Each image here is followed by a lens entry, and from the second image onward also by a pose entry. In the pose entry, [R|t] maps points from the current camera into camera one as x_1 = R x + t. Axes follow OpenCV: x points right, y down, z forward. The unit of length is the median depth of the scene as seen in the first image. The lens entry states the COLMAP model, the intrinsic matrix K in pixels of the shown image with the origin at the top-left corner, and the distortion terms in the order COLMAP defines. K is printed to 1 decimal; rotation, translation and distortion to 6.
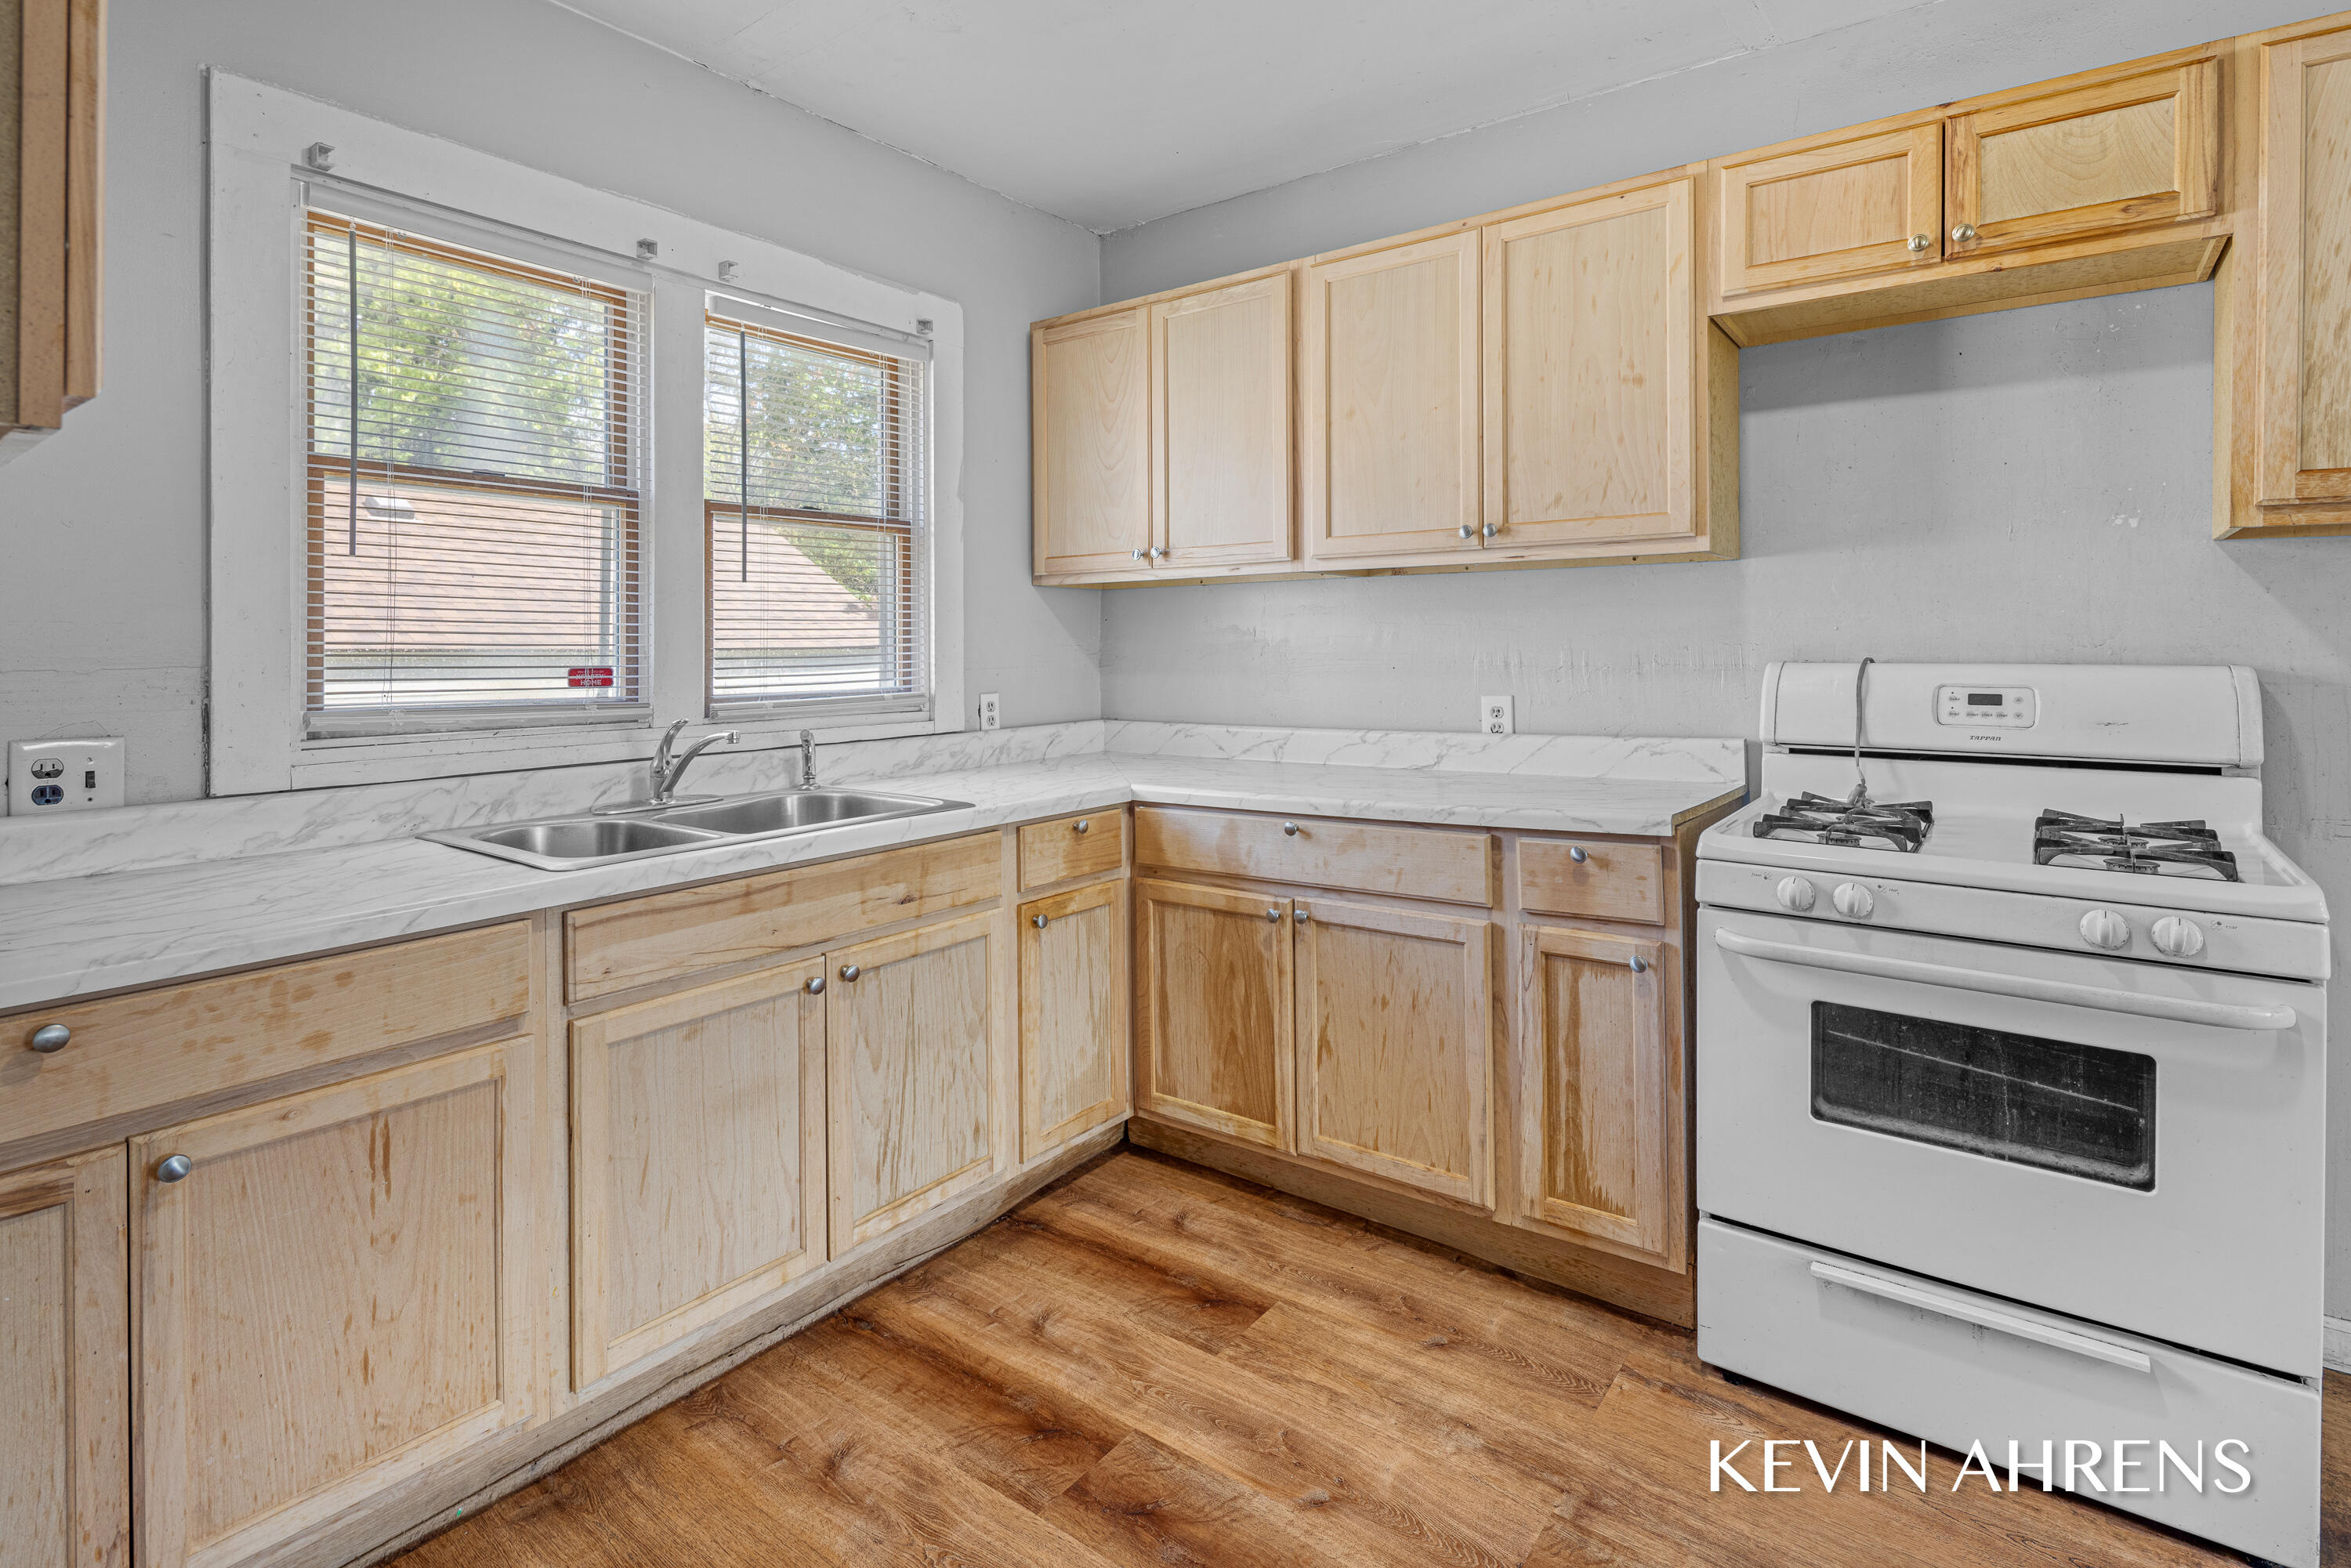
lens RADIAL K [[1143.2, 0, 1184.3], [0, 1143.2, 649.9], [0, 0, 1]] dist [0.003555, -0.004506]
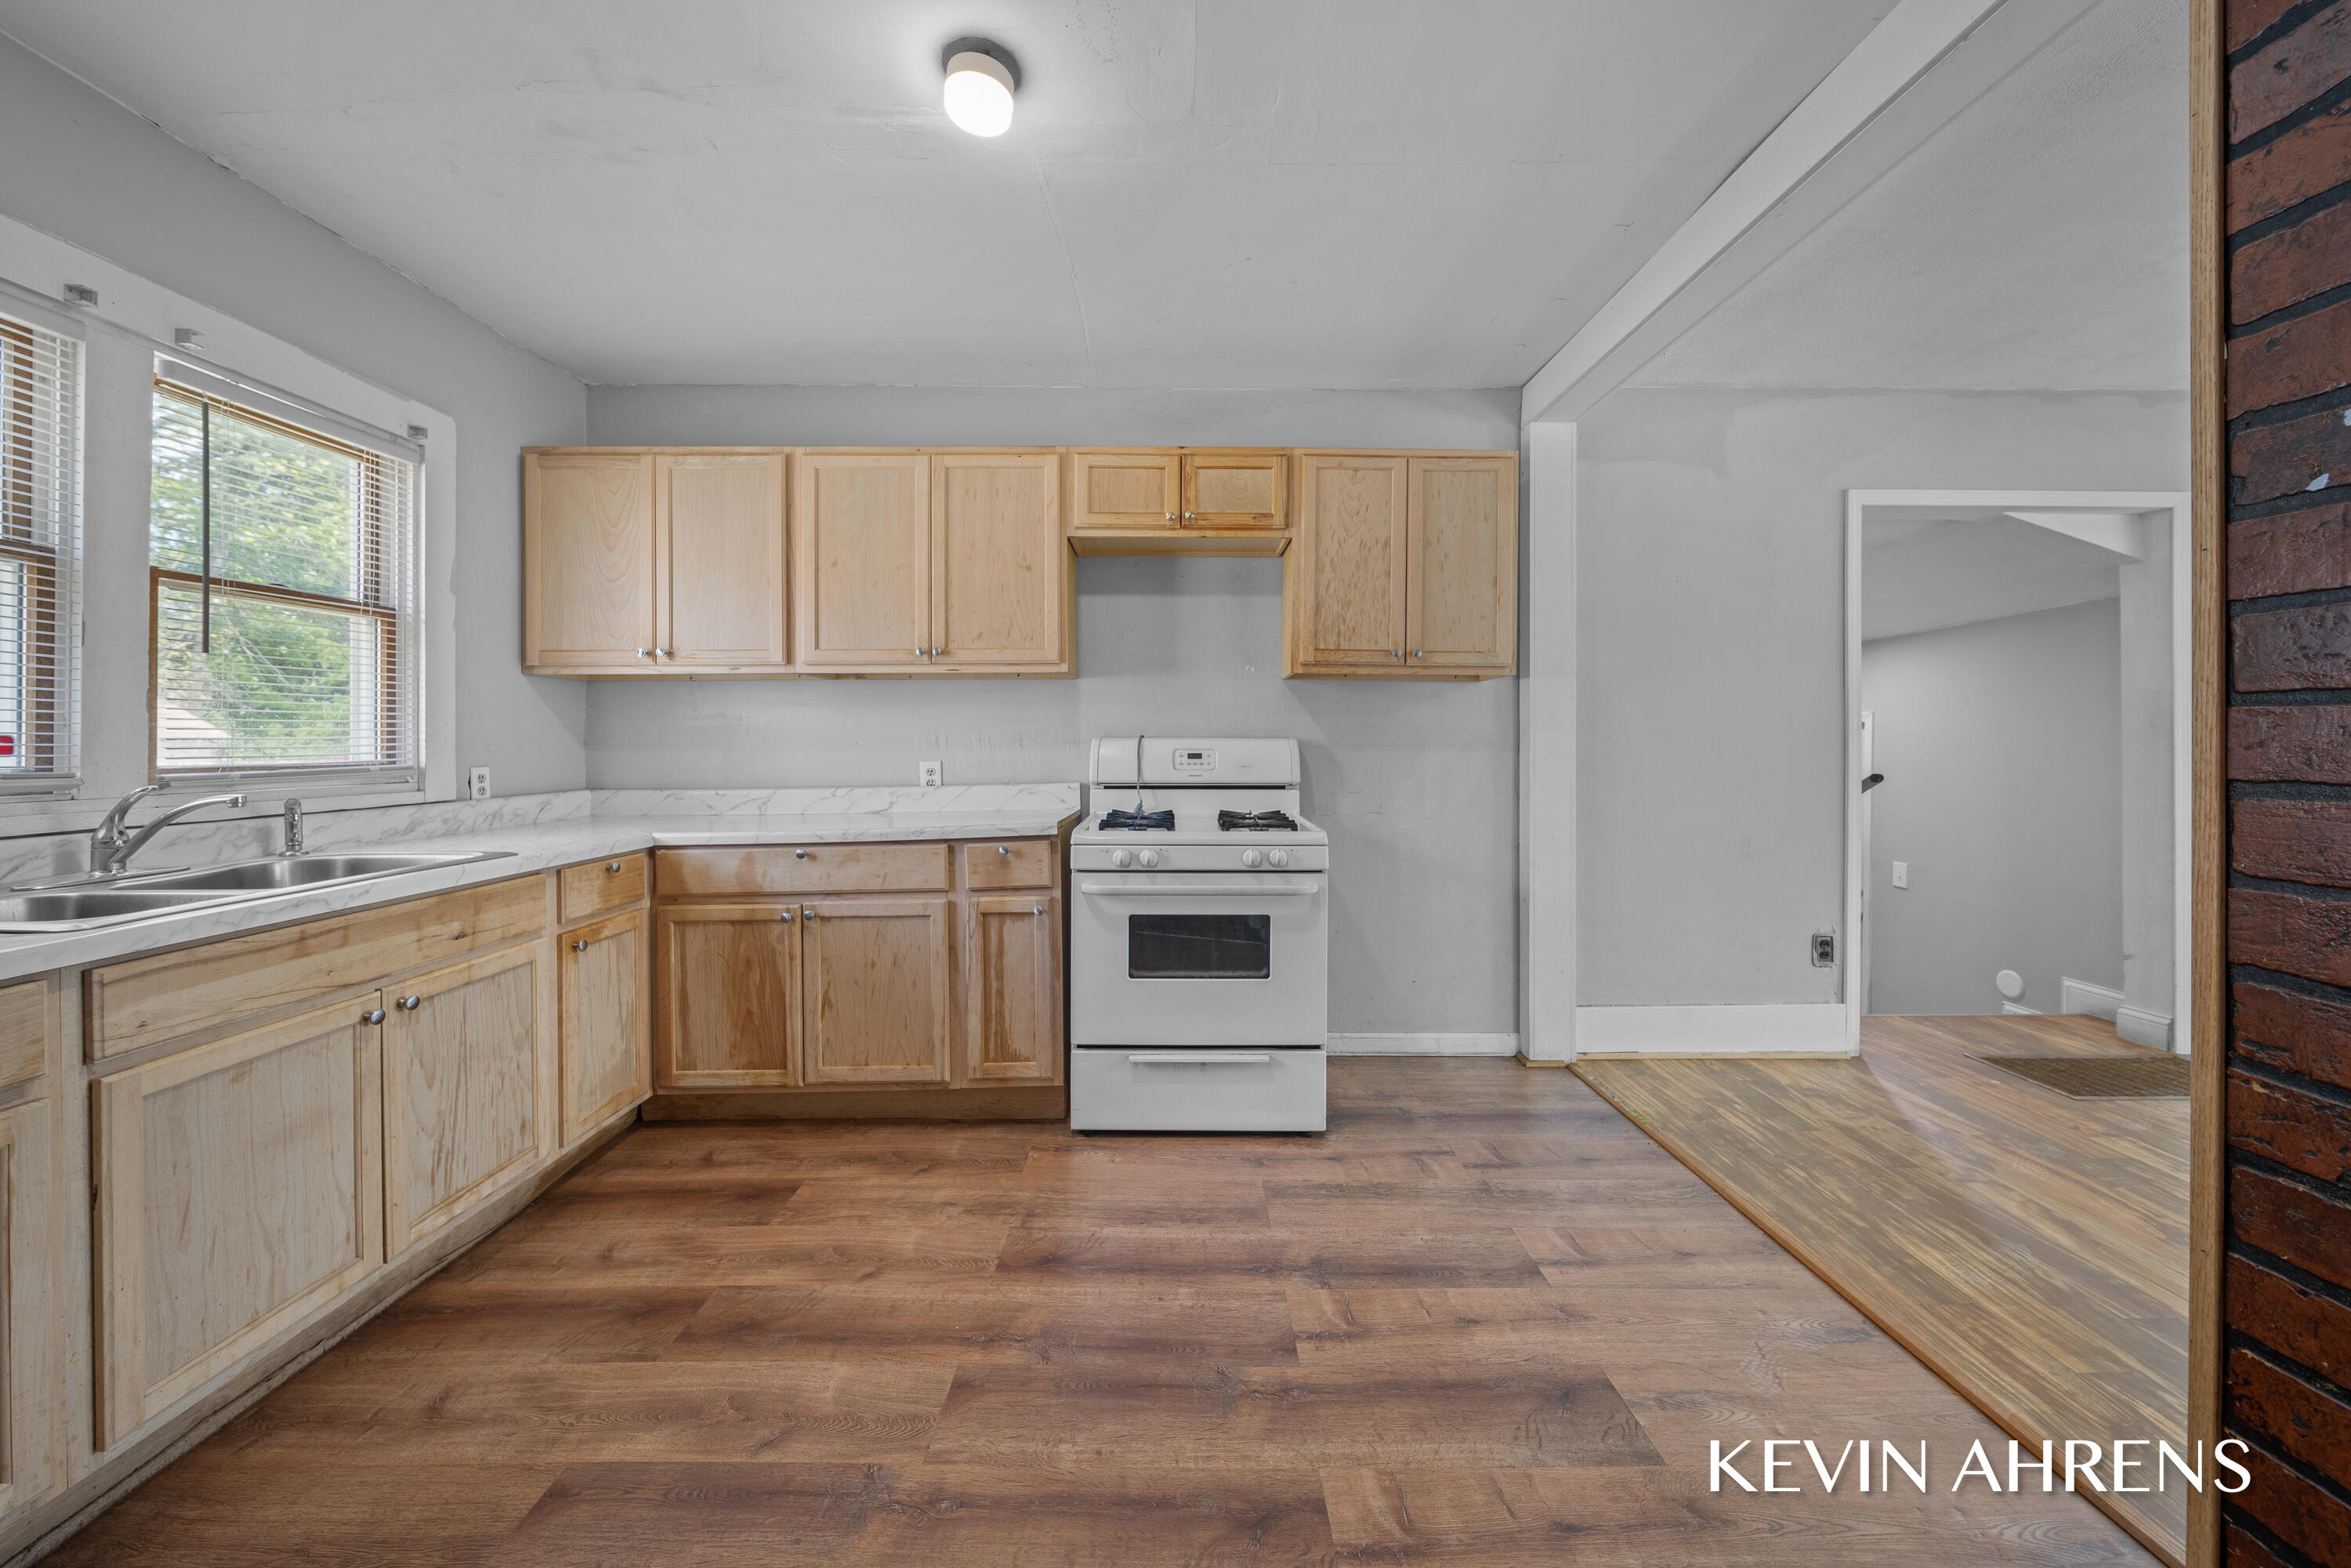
lens RADIAL K [[830.3, 0, 1180.7], [0, 830.3, 746.4], [0, 0, 1]] dist [0.000117, -0.002465]
pose [[0.797285, 0.000599, 0.603603, -0.167414], [0.000169, 0.999999, -0.001216, 0.028110], [-0.603603, 0.001071, 0.797284, -0.107498]]
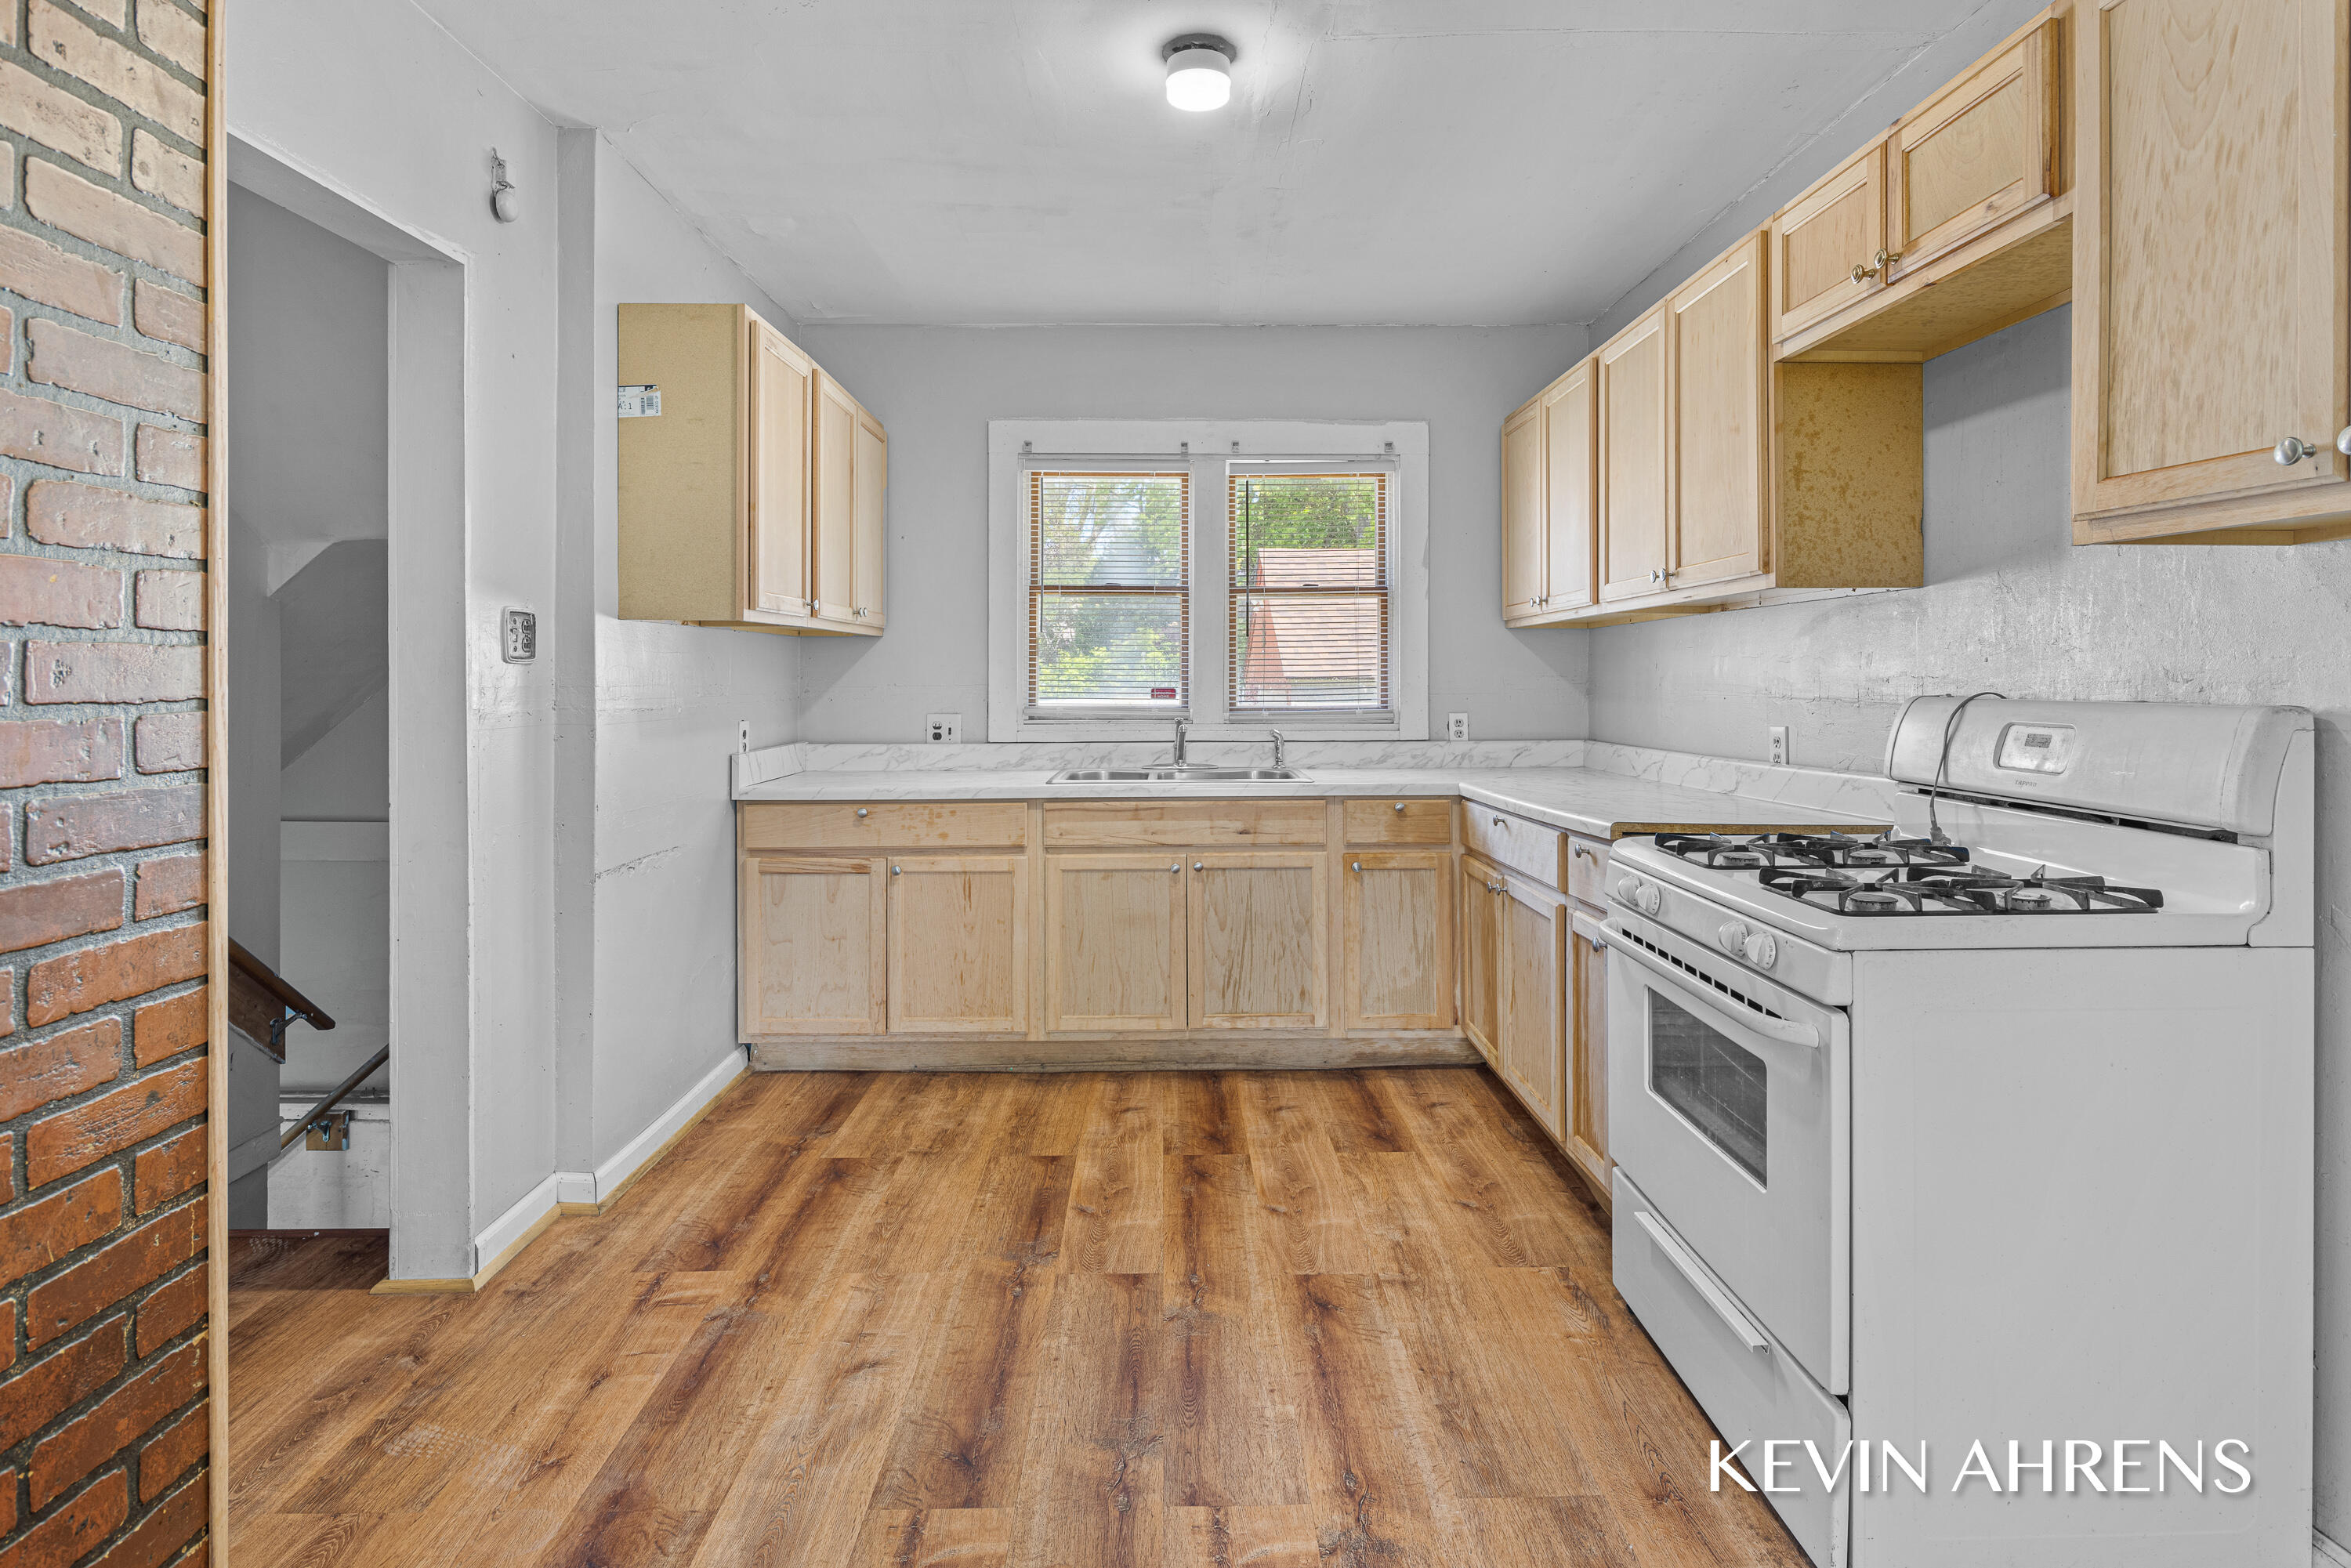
lens RADIAL K [[1132.8, 0, 1175.5], [0, 1132.8, 681.7], [0, 0, 1]] dist [-0.000338, -0.000892]
pose [[0.610109, 0.006892, -0.792287, 0.971123], [-0.004548, 0.999976, 0.005196, -0.003798], [0.792304, 0.000433, 0.610126, -0.062262]]
